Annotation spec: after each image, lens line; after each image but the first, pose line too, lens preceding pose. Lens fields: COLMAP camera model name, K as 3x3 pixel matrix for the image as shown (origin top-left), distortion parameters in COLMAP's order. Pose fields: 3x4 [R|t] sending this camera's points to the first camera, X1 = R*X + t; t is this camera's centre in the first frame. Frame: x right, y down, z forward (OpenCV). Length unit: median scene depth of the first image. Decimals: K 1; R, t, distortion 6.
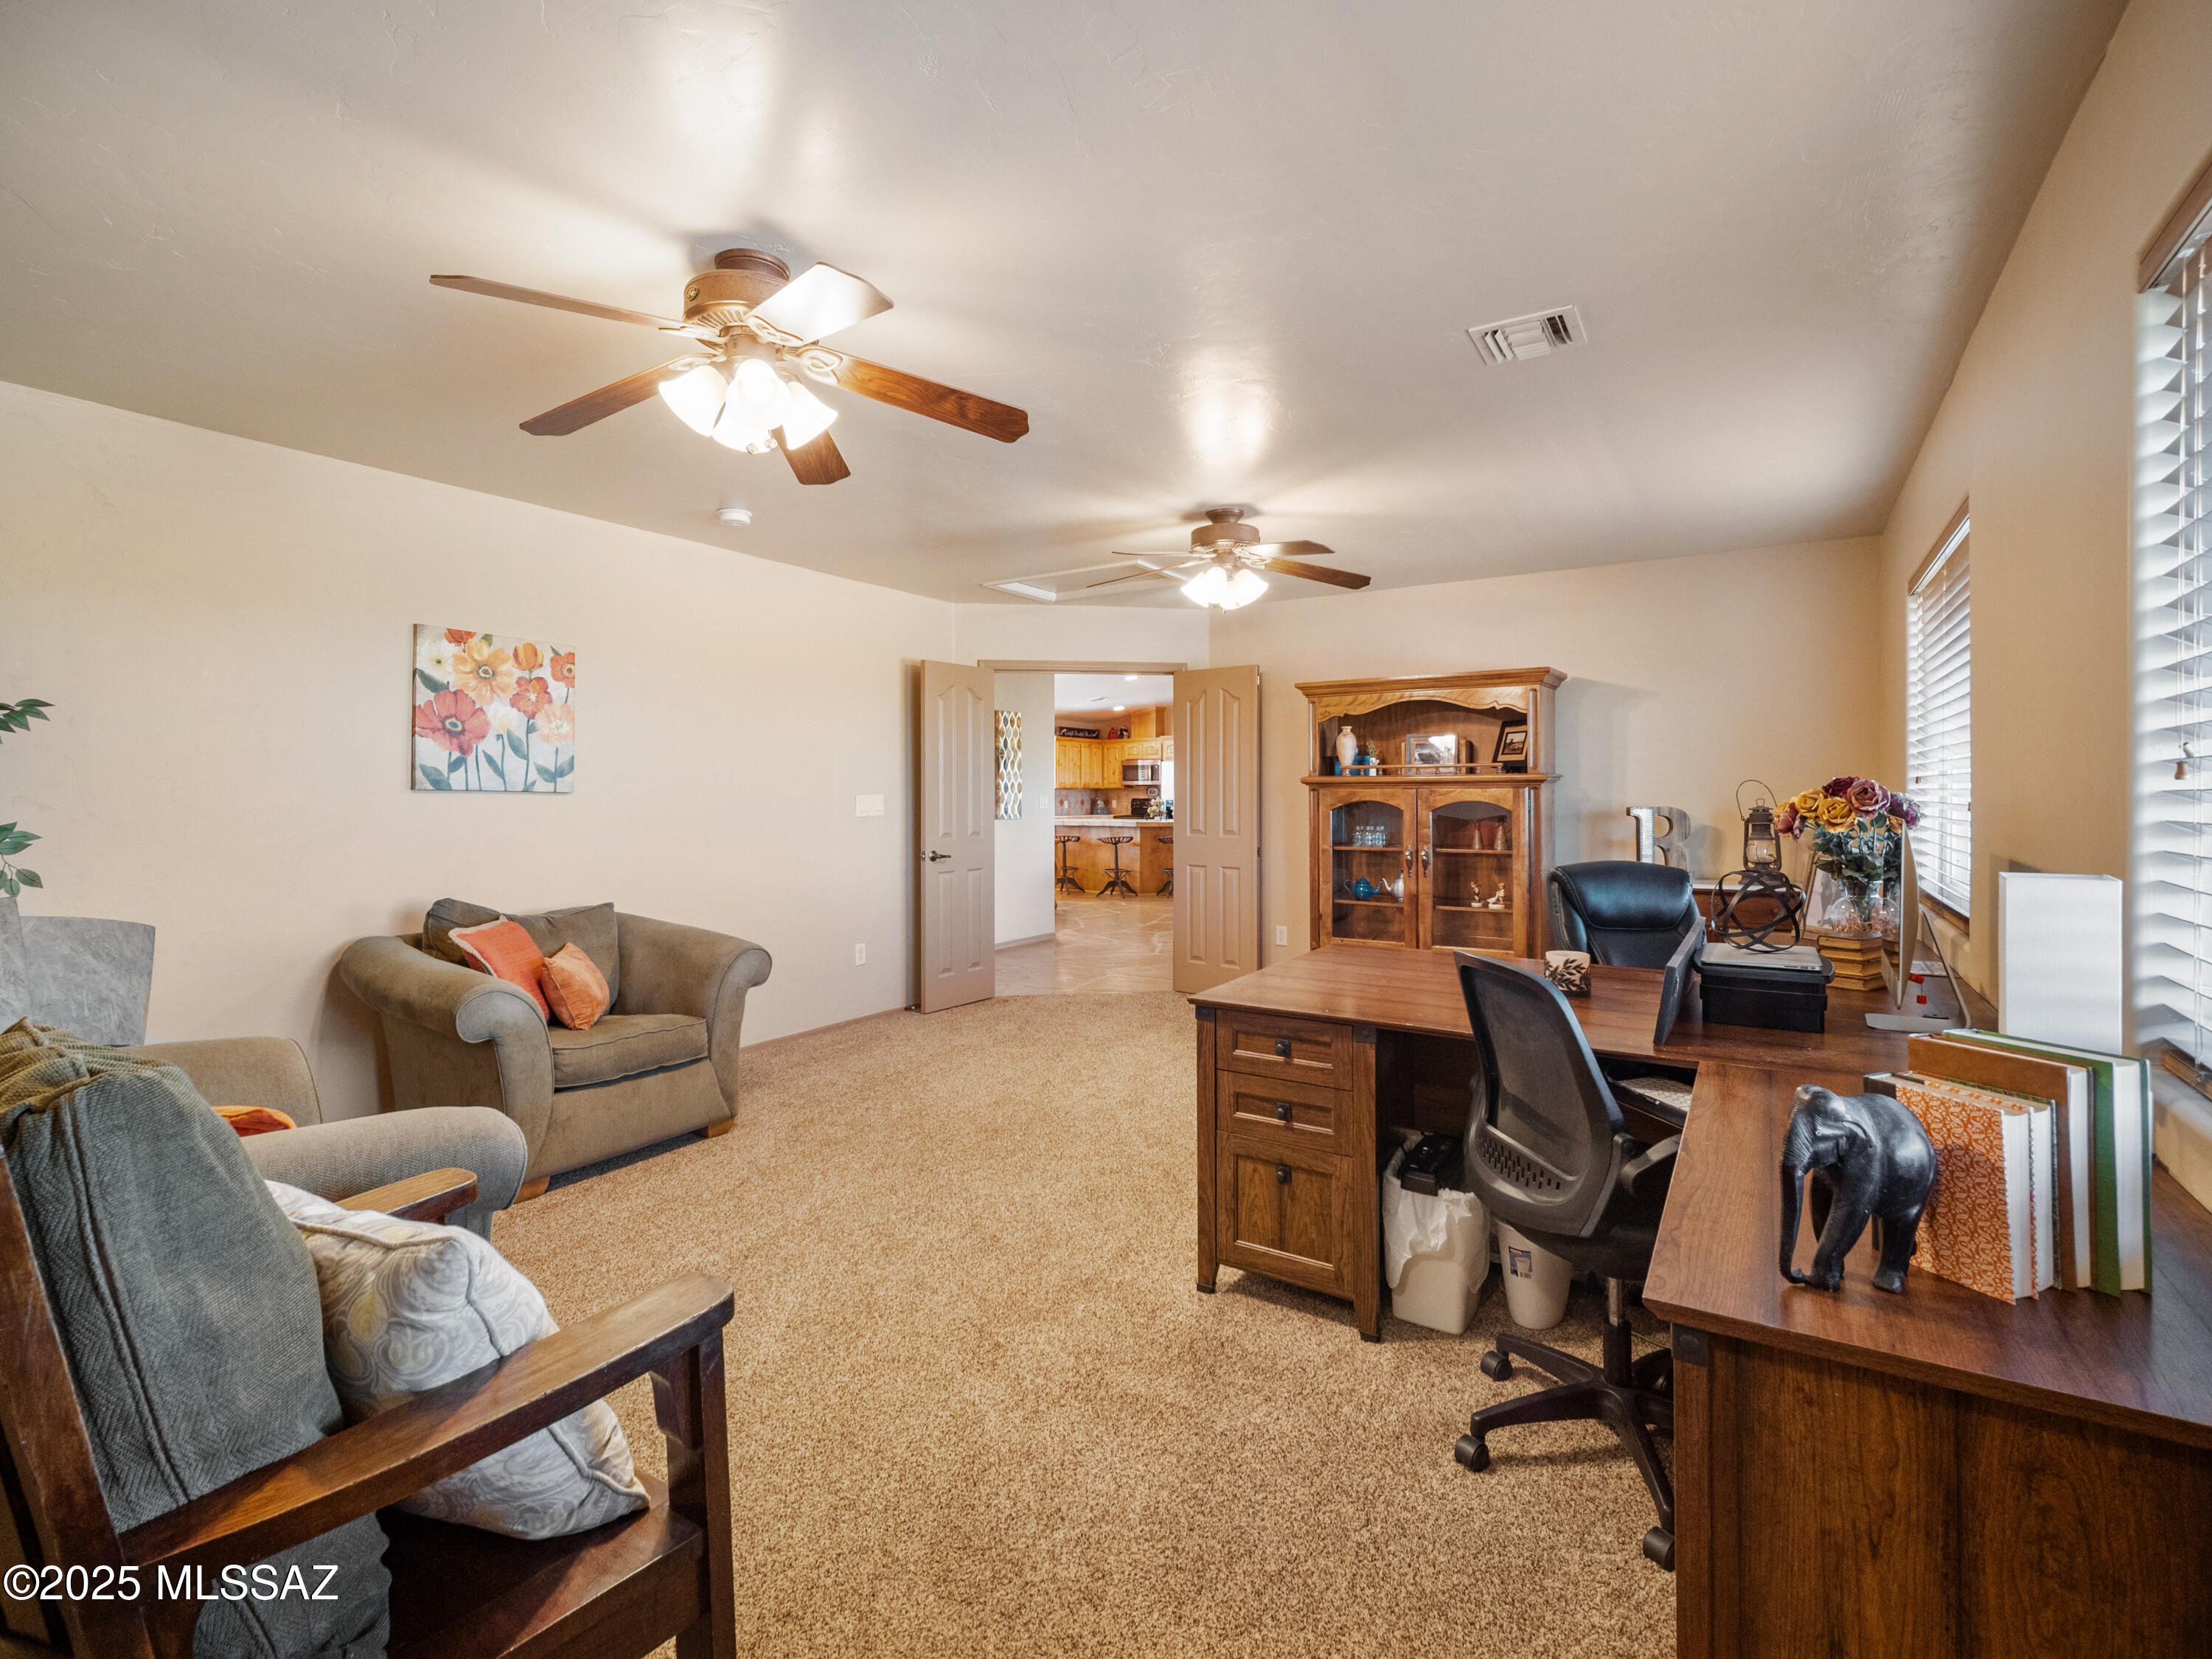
lens RADIAL K [[1009.8, 0, 1092.5], [0, 1009.8, 813.6], [0, 0, 1]] dist [-0.003189, 0.000028]
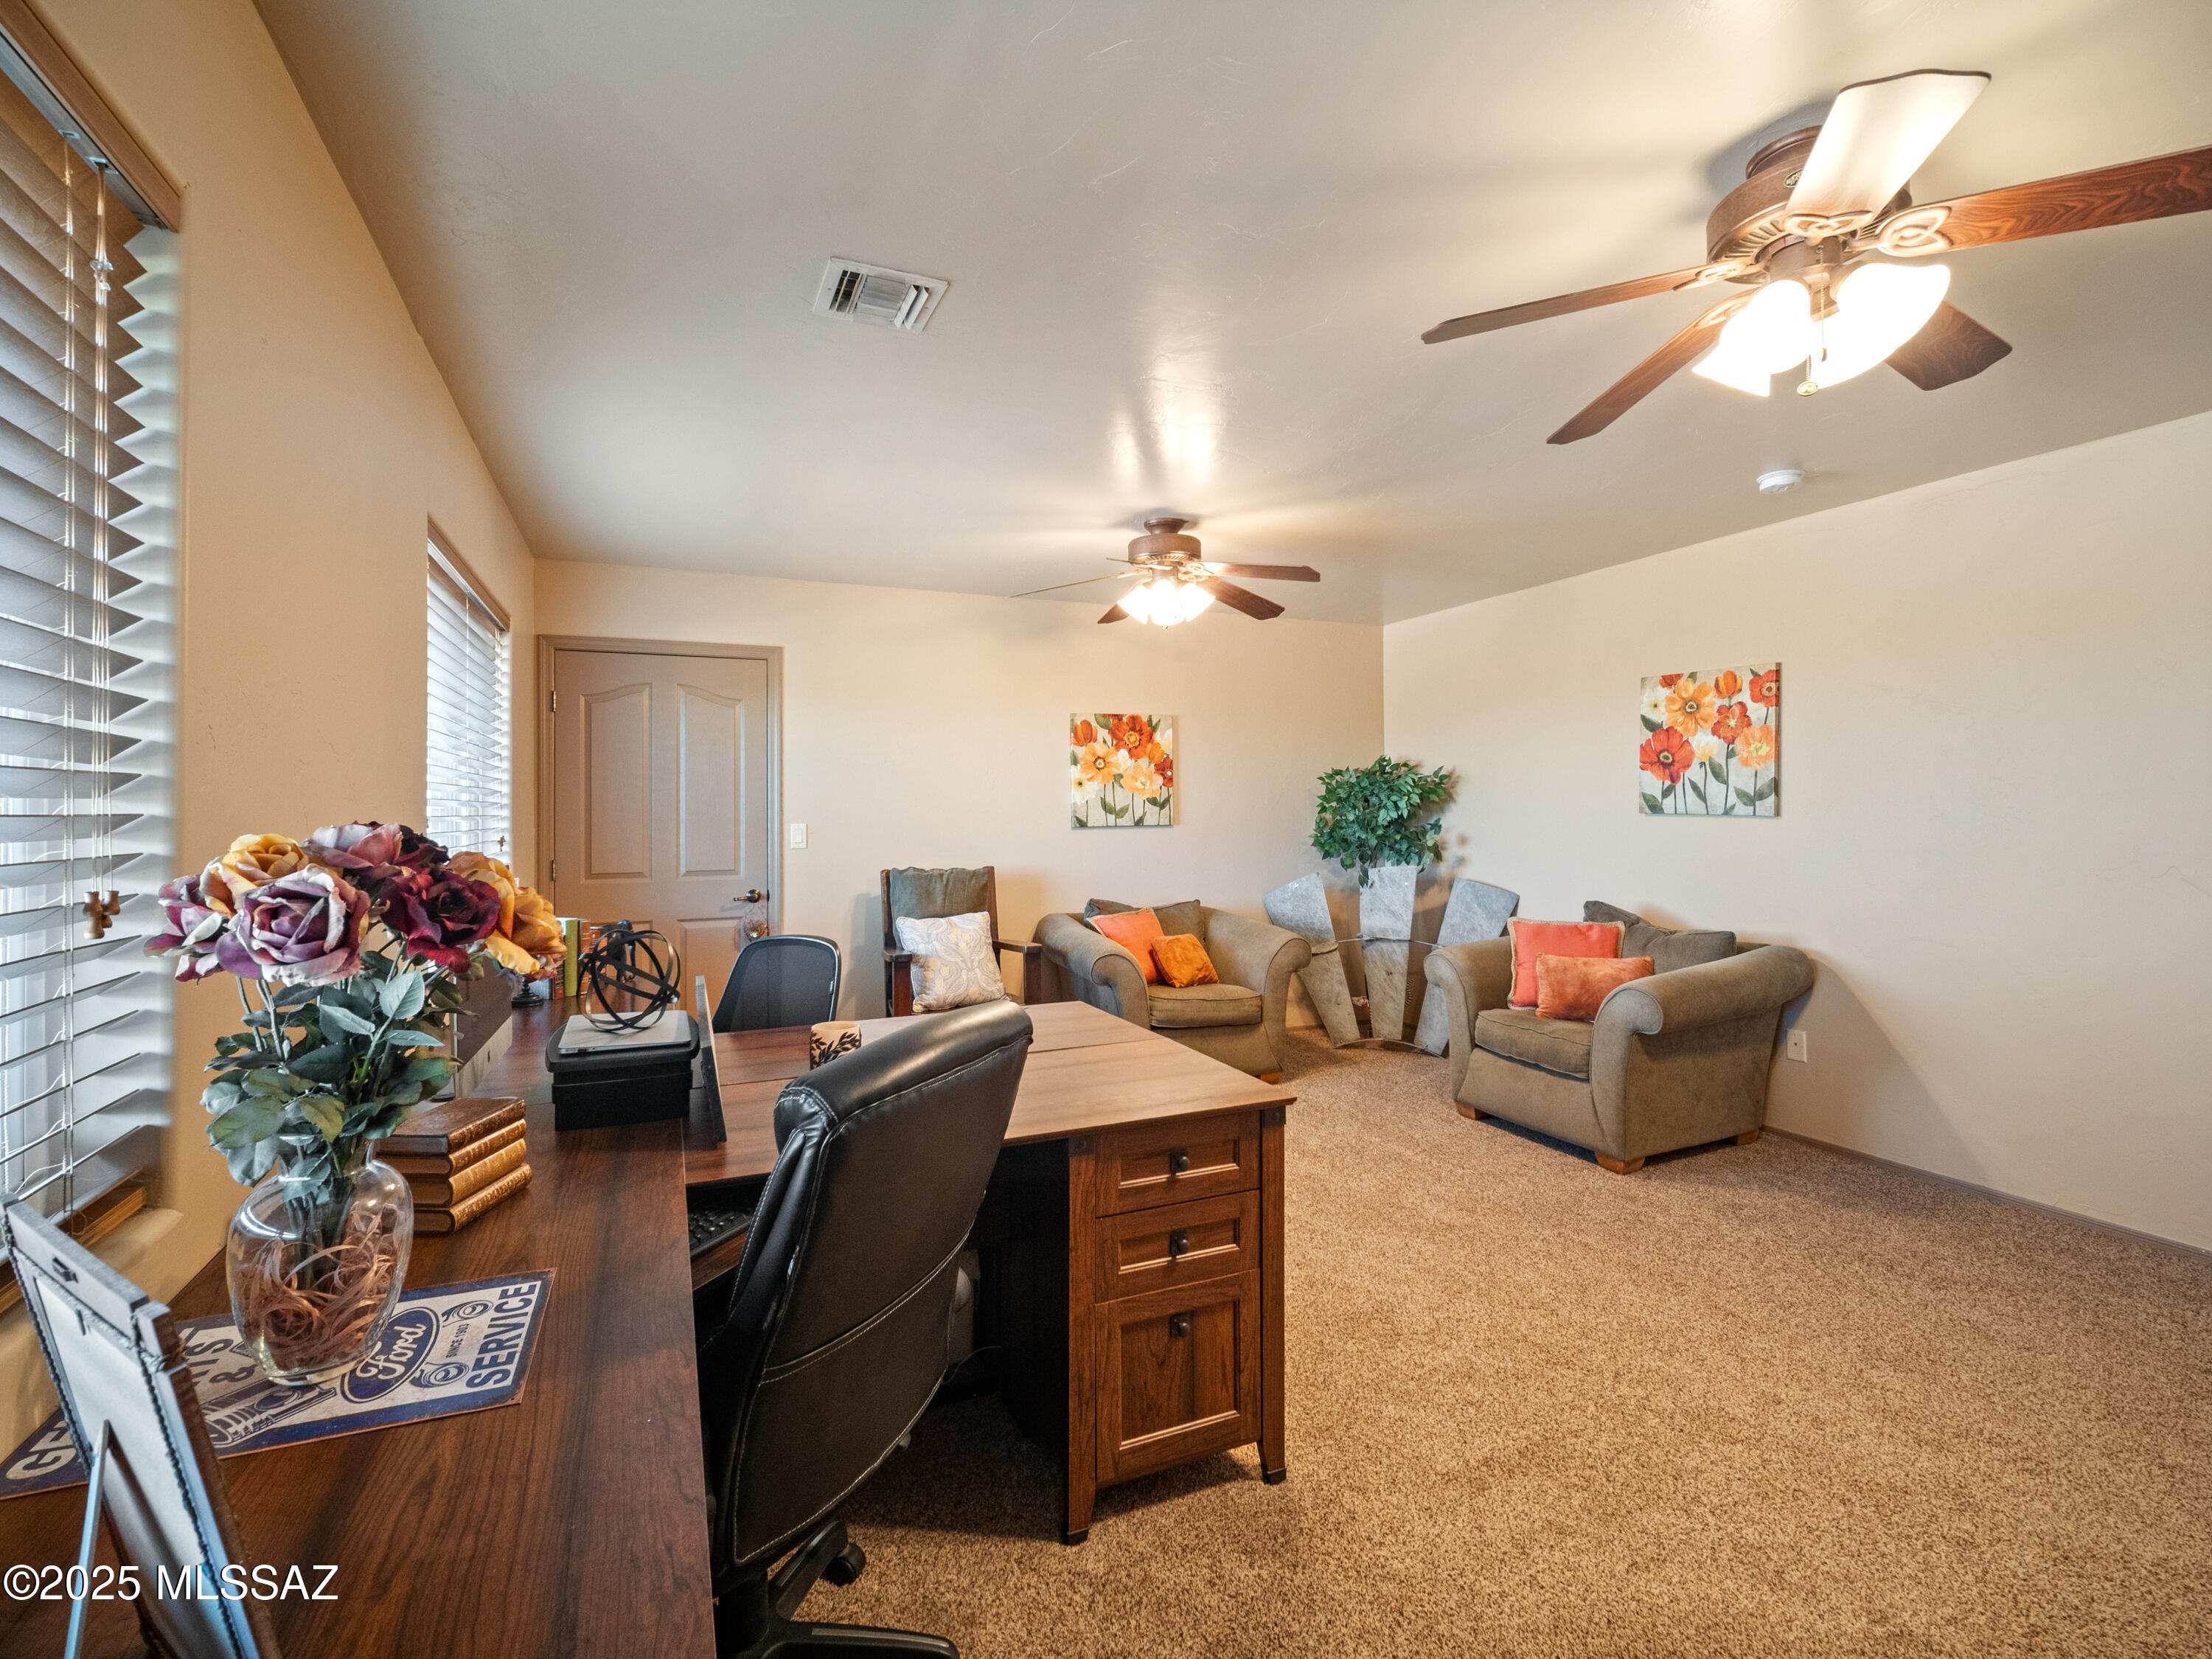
lens RADIAL K [[1009.8, 0, 1098.4], [0, 1009.8, 818.4], [0, 0, 1]] dist [-0.003189, 0.000028]
pose [[-0.548723, 0.012539, -0.835910, 0.673546], [-0.007253, 0.999778, 0.019758, -0.034773], [0.835973, 0.016905, -0.548510, 1.051899]]
